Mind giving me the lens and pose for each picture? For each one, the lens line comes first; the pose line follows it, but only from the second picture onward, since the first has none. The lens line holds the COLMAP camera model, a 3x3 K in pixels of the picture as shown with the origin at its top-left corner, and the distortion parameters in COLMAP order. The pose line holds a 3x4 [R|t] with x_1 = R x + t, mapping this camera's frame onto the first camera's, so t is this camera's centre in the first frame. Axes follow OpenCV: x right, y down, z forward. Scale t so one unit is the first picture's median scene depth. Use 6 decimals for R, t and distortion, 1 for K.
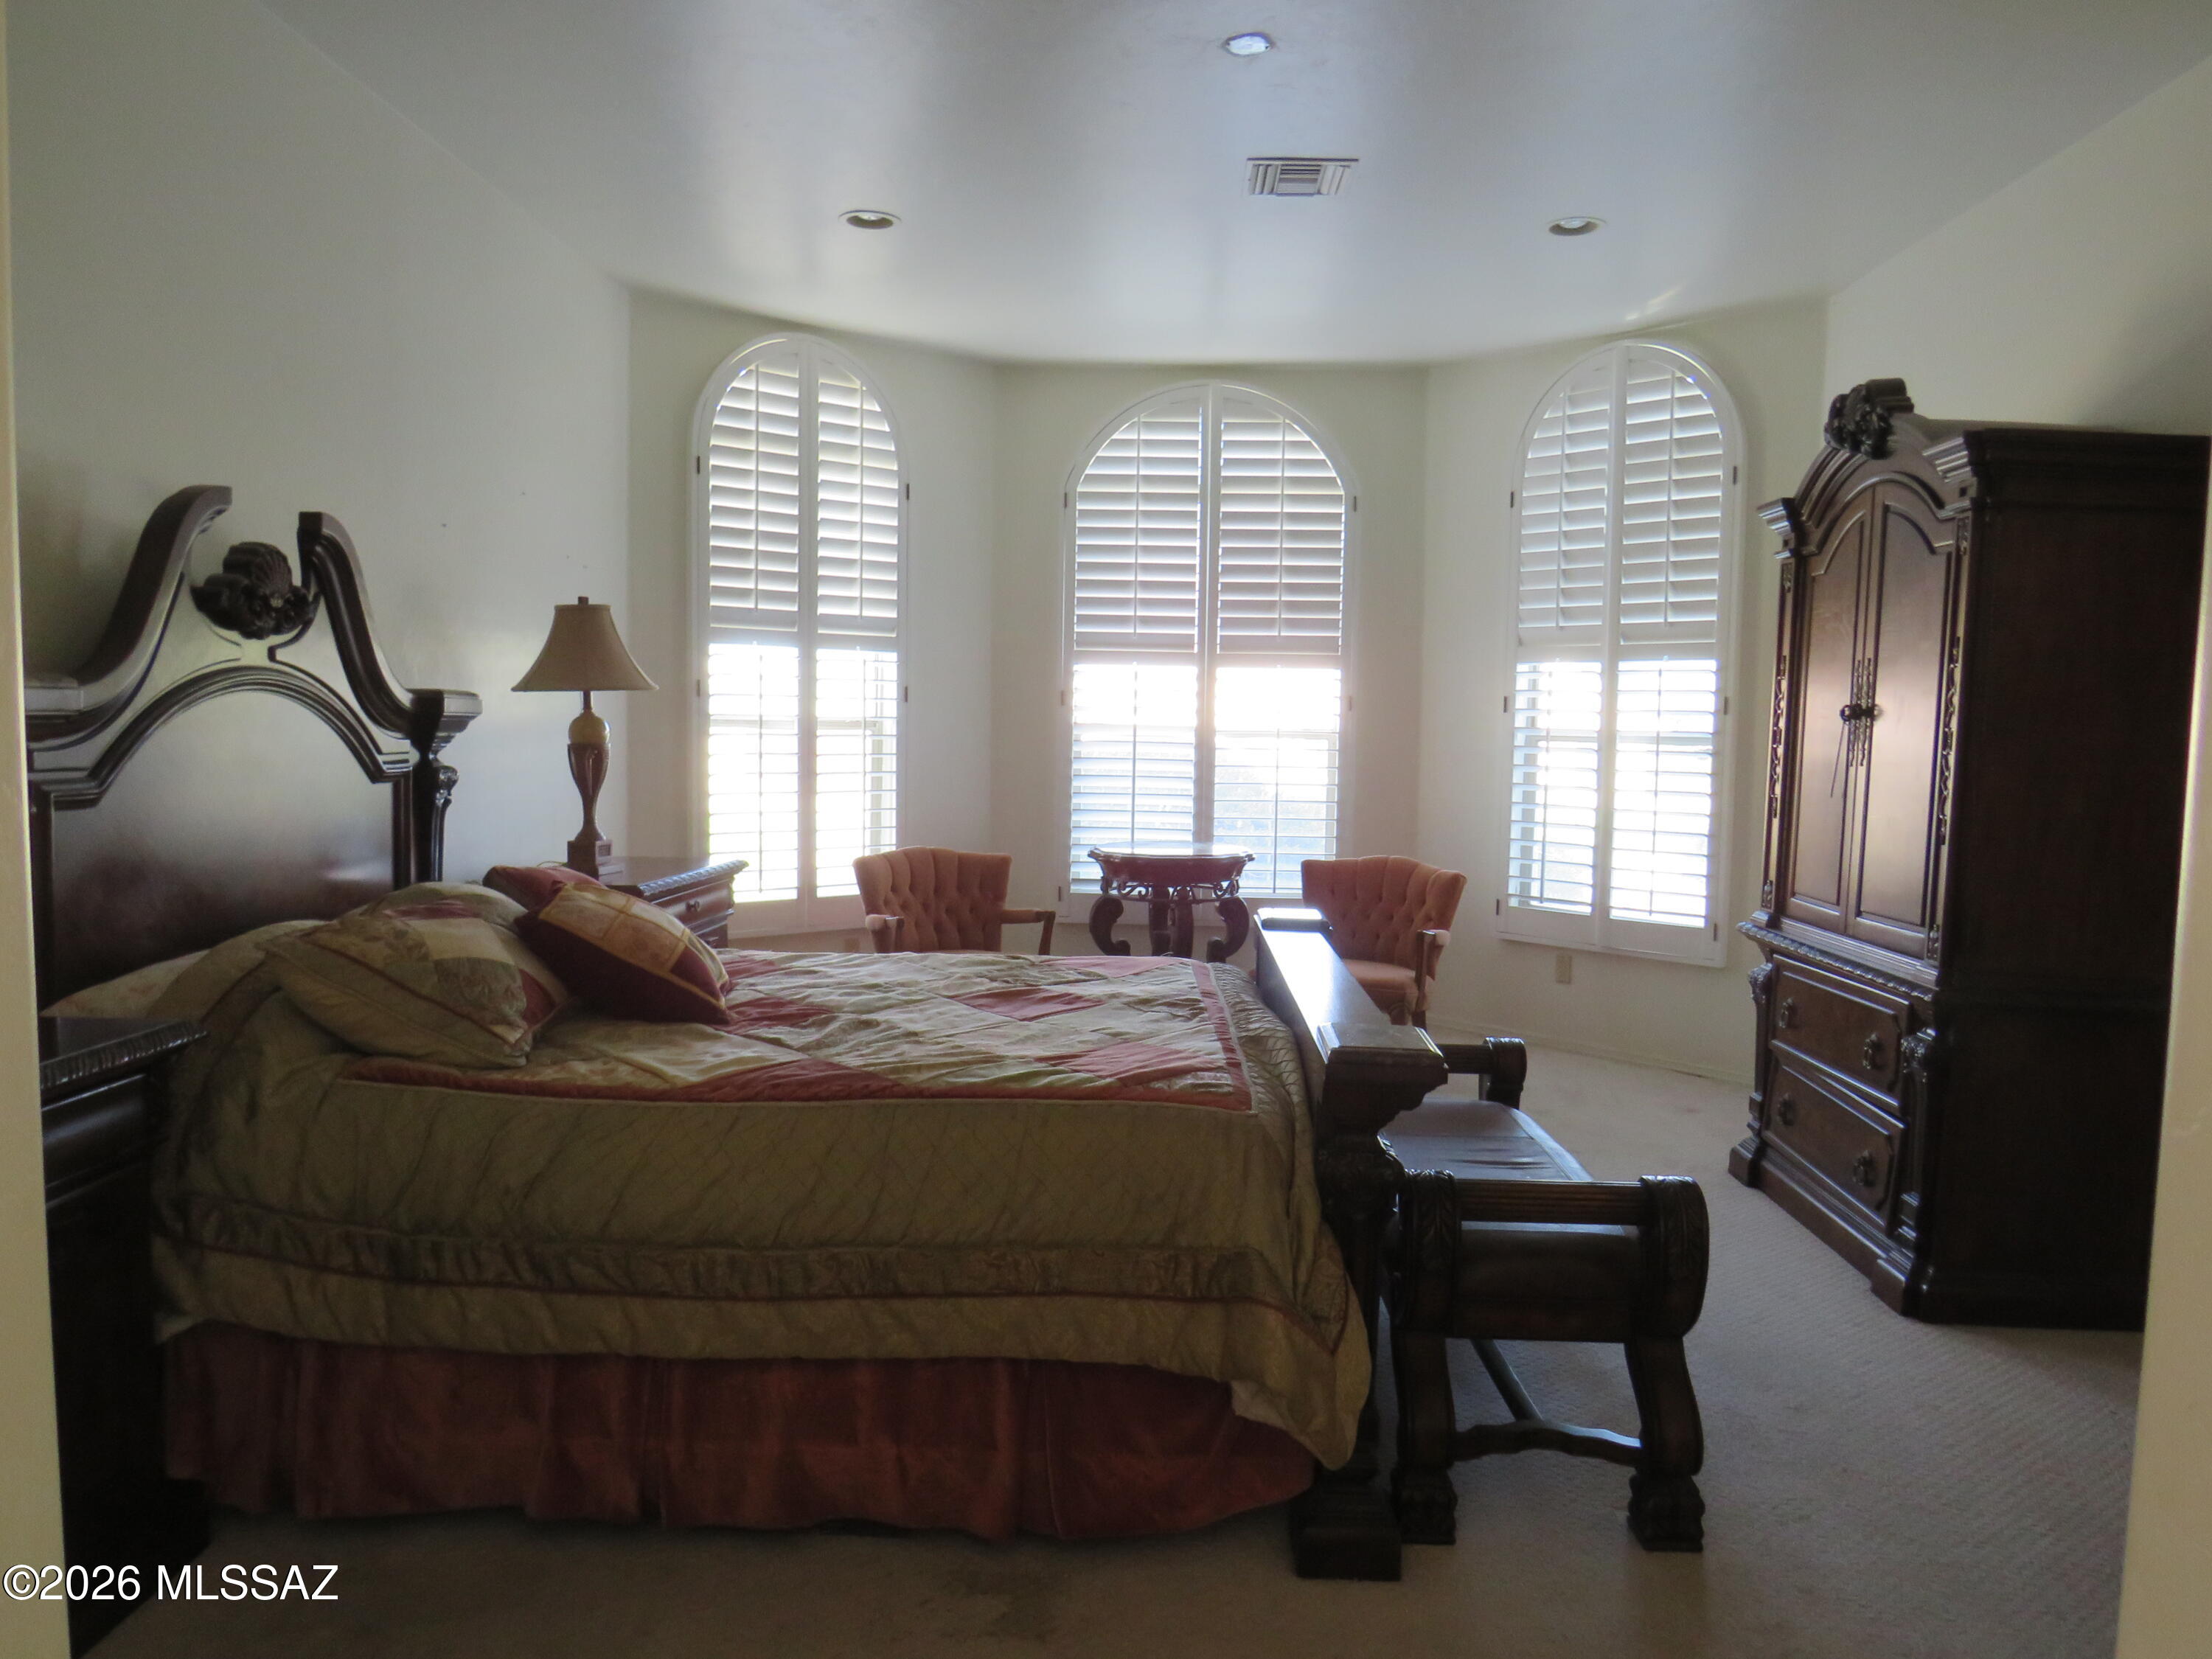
lens RADIAL K [[1565.6, 0, 1087.3], [0, 1565.6, 836.2], [0, 0, 1]] dist [-0.029241, 0.018545]
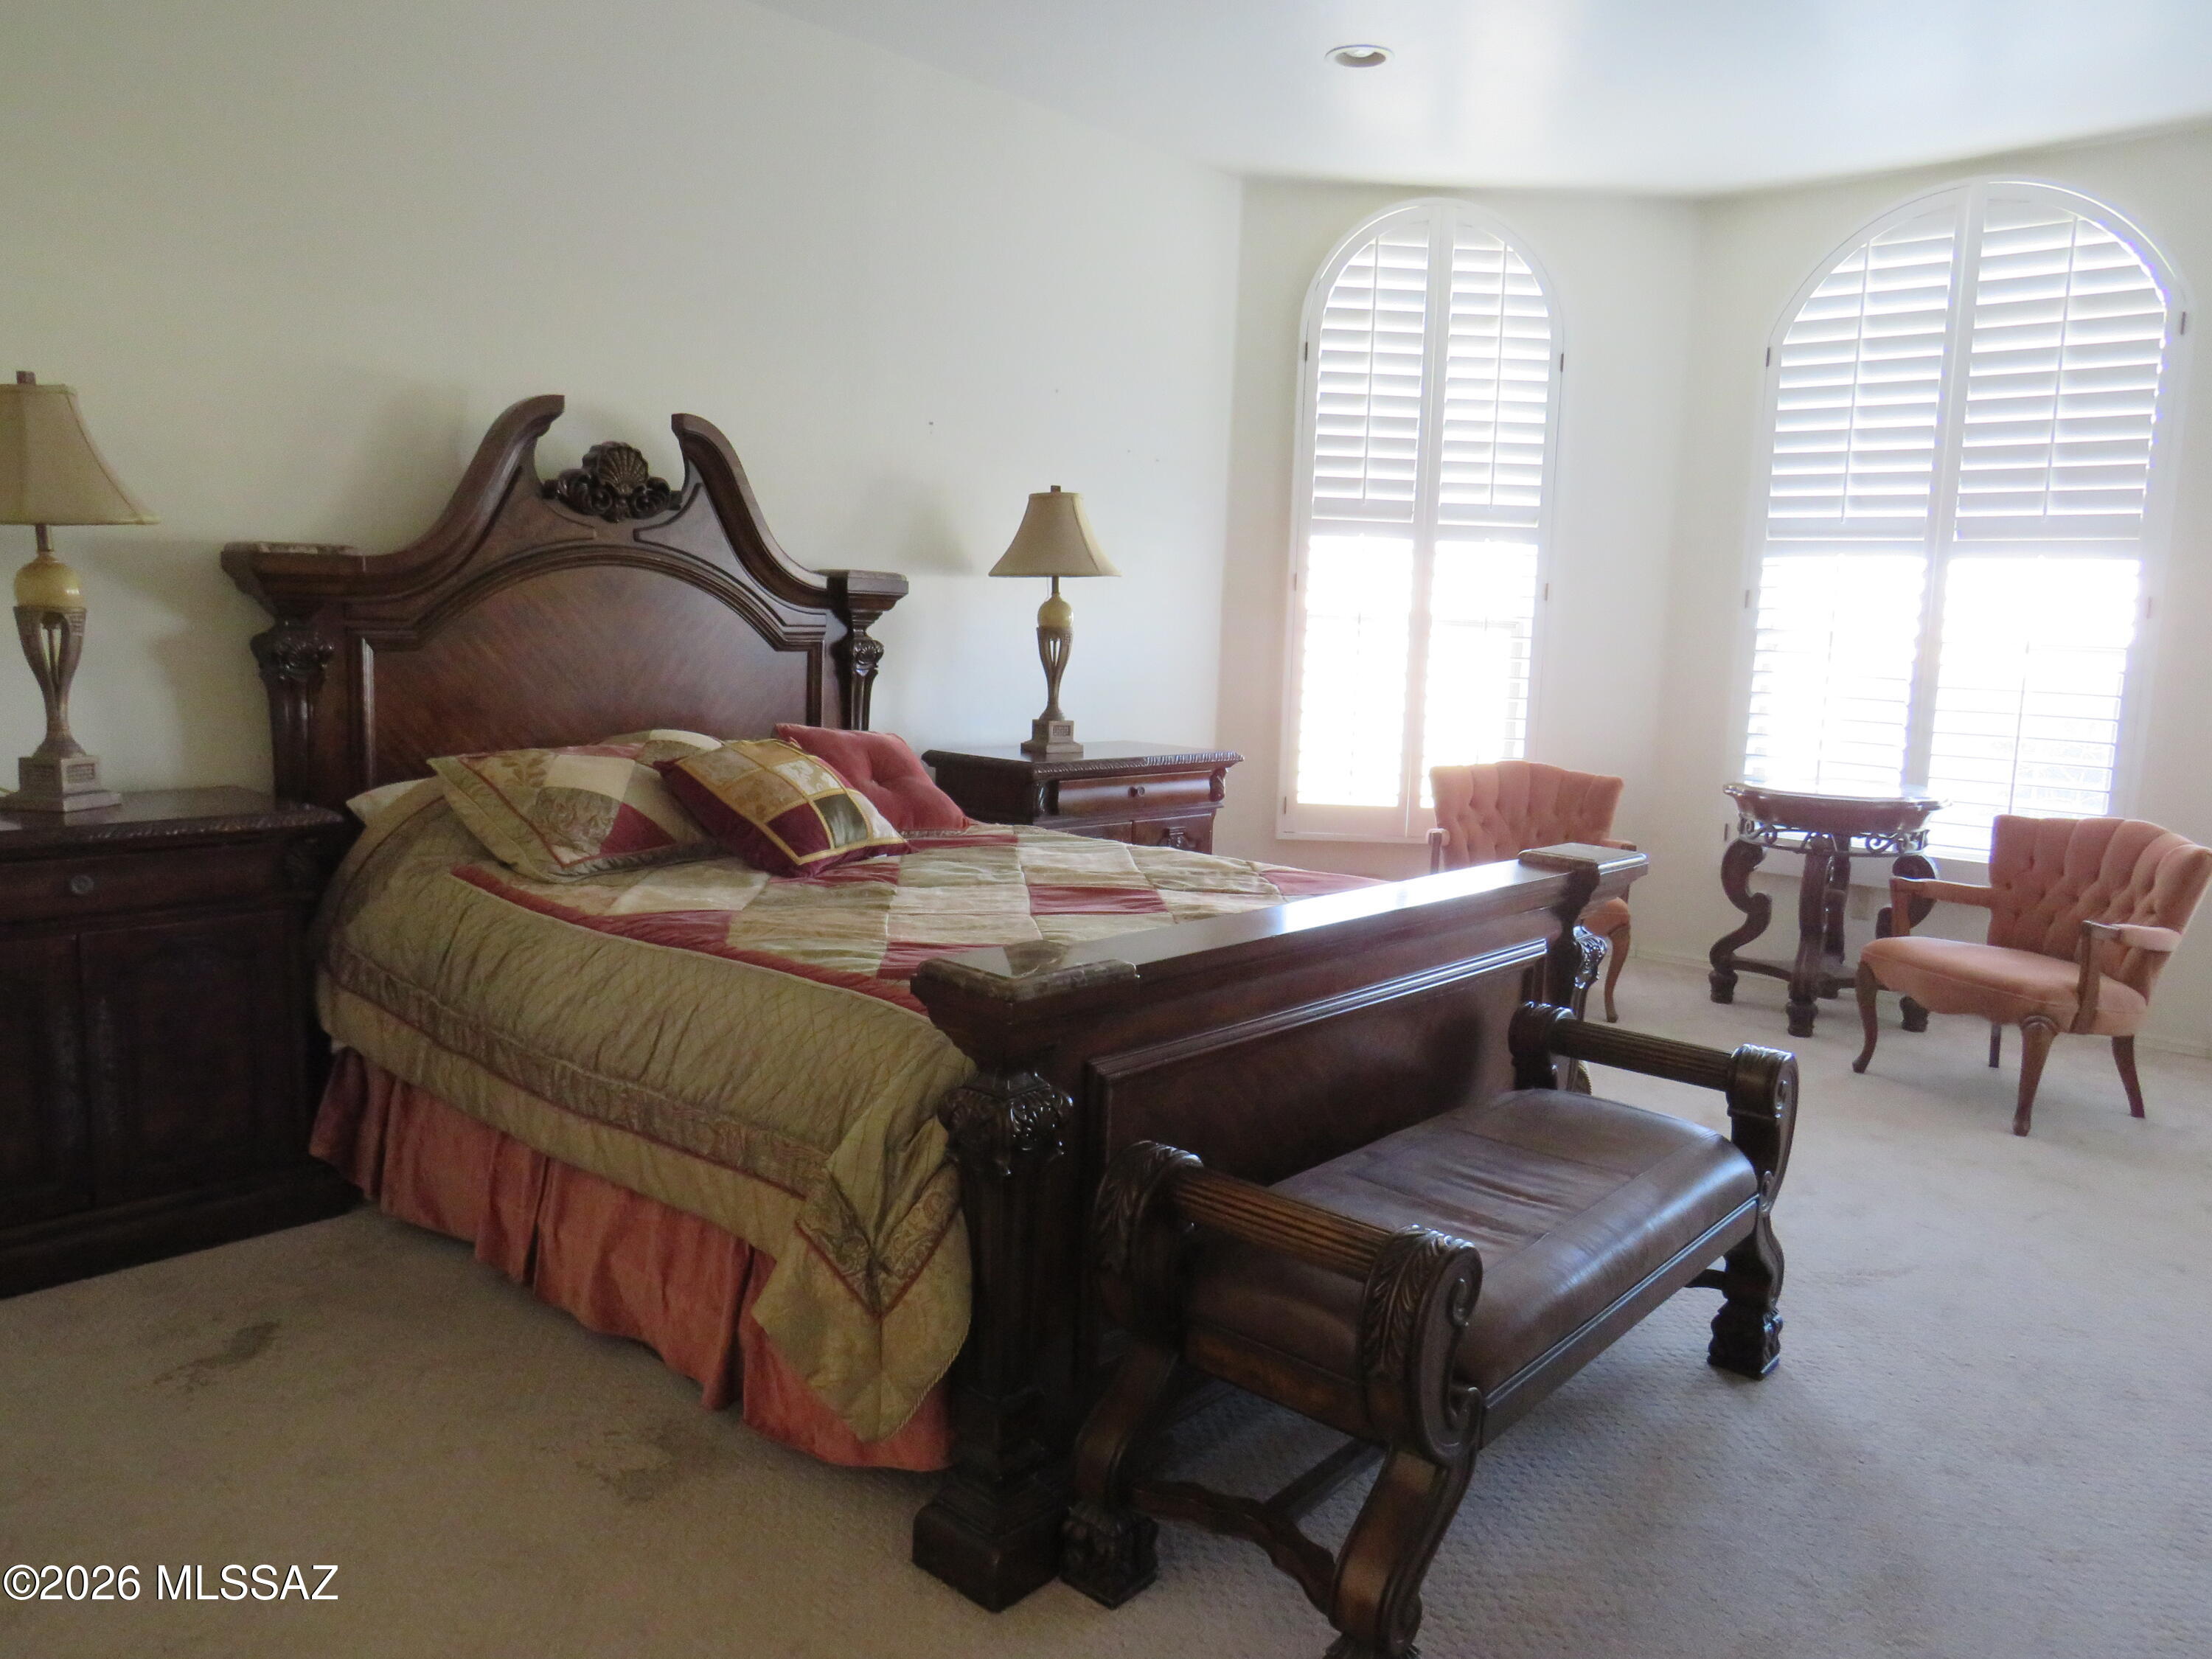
lens RADIAL K [[1565.6, 0, 1092.9], [0, 1565.6, 834.8], [0, 0, 1]] dist [-0.029241, 0.018545]
pose [[0.769423, 0.098459, -0.631106, 0.276089], [-0.068293, 0.995065, 0.071980, 0.001124], [0.635079, -0.012283, 0.772350, 0.151647]]
